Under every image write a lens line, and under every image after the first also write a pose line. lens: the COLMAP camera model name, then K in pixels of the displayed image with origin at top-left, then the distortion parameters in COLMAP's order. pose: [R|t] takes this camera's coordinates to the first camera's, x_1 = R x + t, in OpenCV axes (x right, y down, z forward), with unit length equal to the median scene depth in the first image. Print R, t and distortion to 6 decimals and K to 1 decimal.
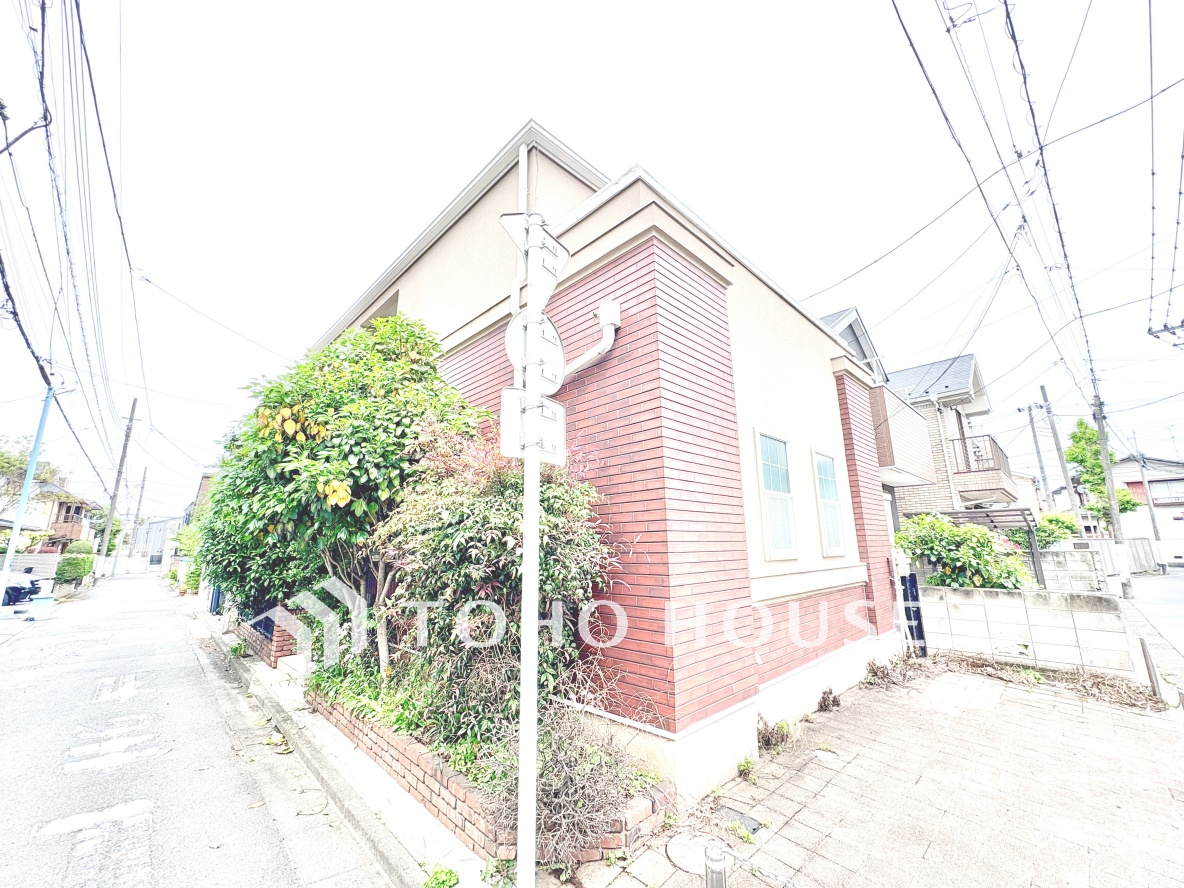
lens RADIAL K [[469.9, 0, 592.8], [0, 469.9, 443.1], [0, 0, 1]] dist [0.000904, 0.000354]
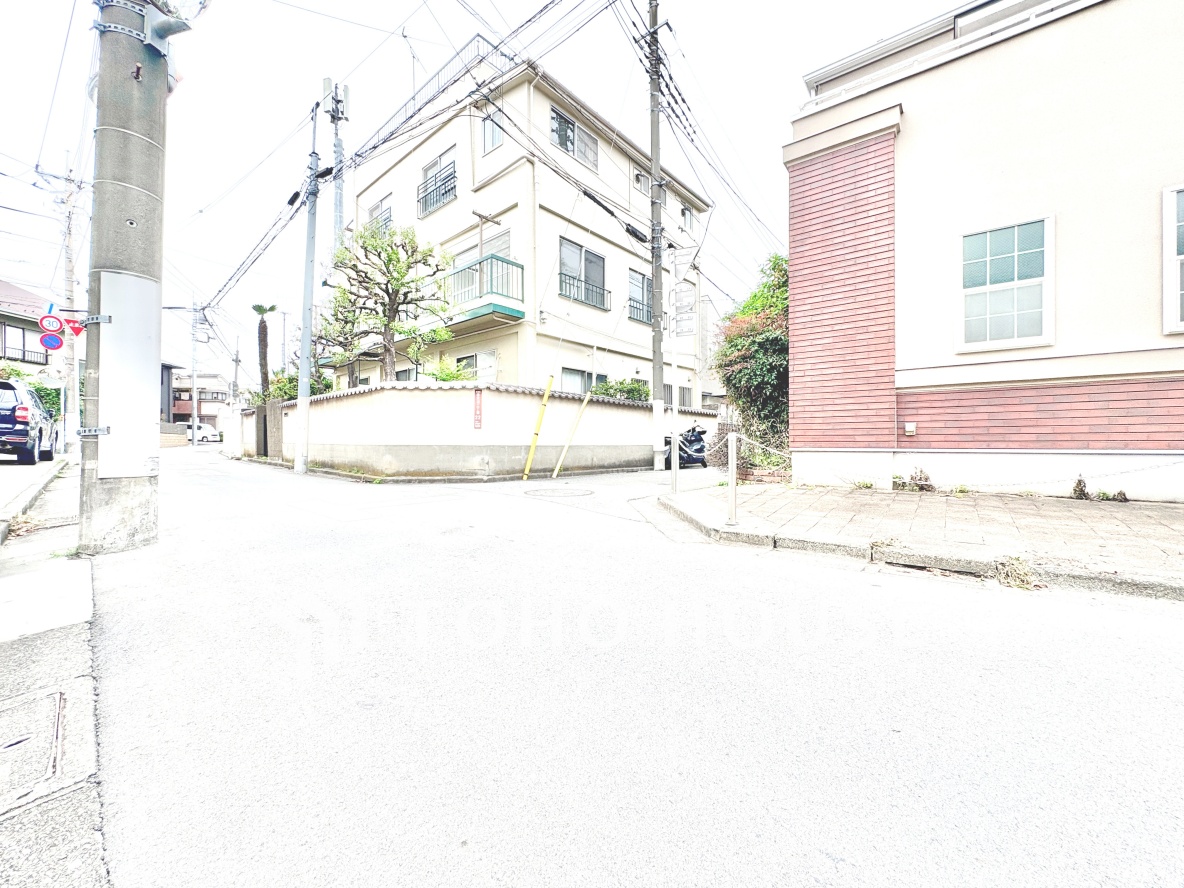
lens RADIAL K [[474.4, 0, 592.0], [0, 474.4, 444.0], [0, 0, 1]] dist [0.000392, 0.000061]
pose [[0.137488, 0.013438, -0.990412, 1.279935], [0.211894, 0.976361, 0.042663, 0.209314], [0.967573, -0.215728, 0.131391, -0.048796]]
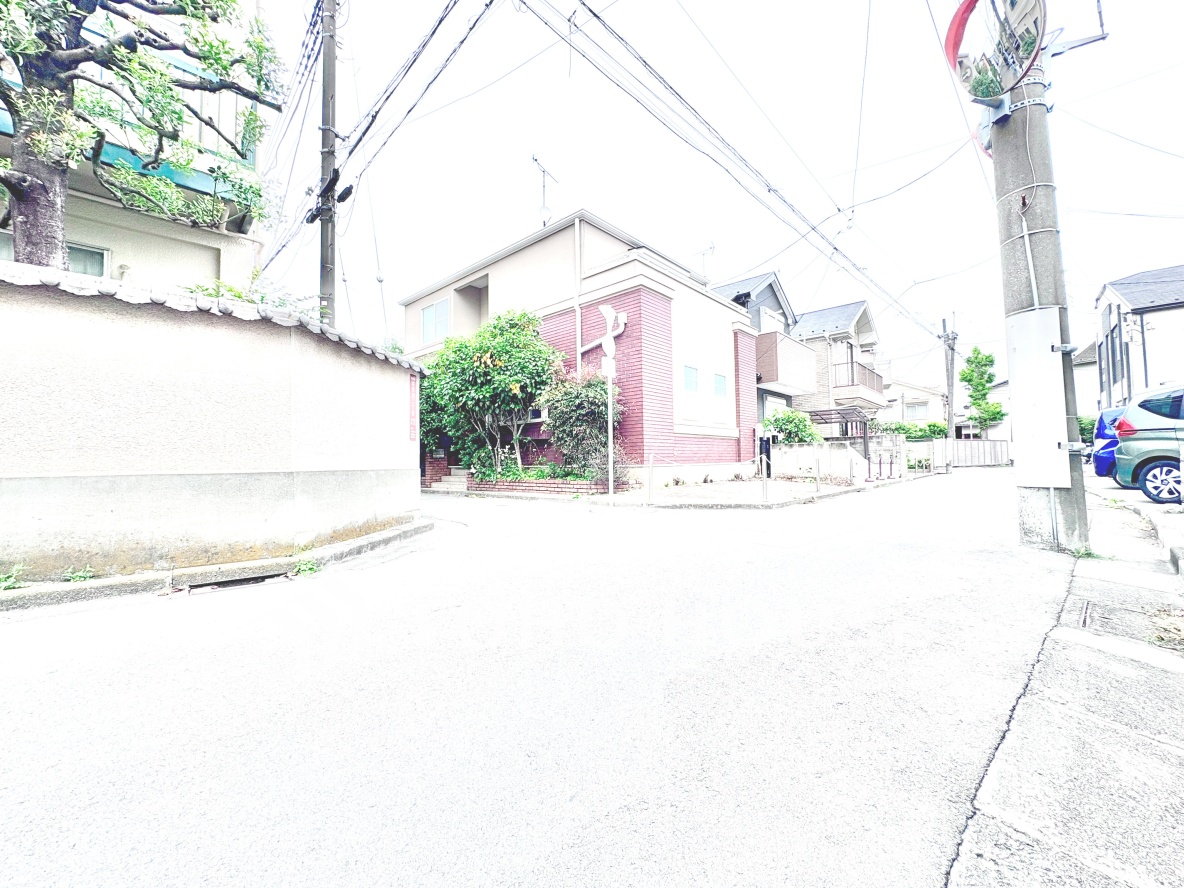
lens RADIAL K [[469.9, 0, 592.8], [0, 469.9, 443.1], [0, 0, 1]] dist [0.000904, 0.000354]
pose [[0.998487, 0.001685, 0.054954, -0.209826], [-0.011395, 0.984169, 0.176868, -0.046776], [-0.053786, -0.177227, 0.982699, -1.270565]]
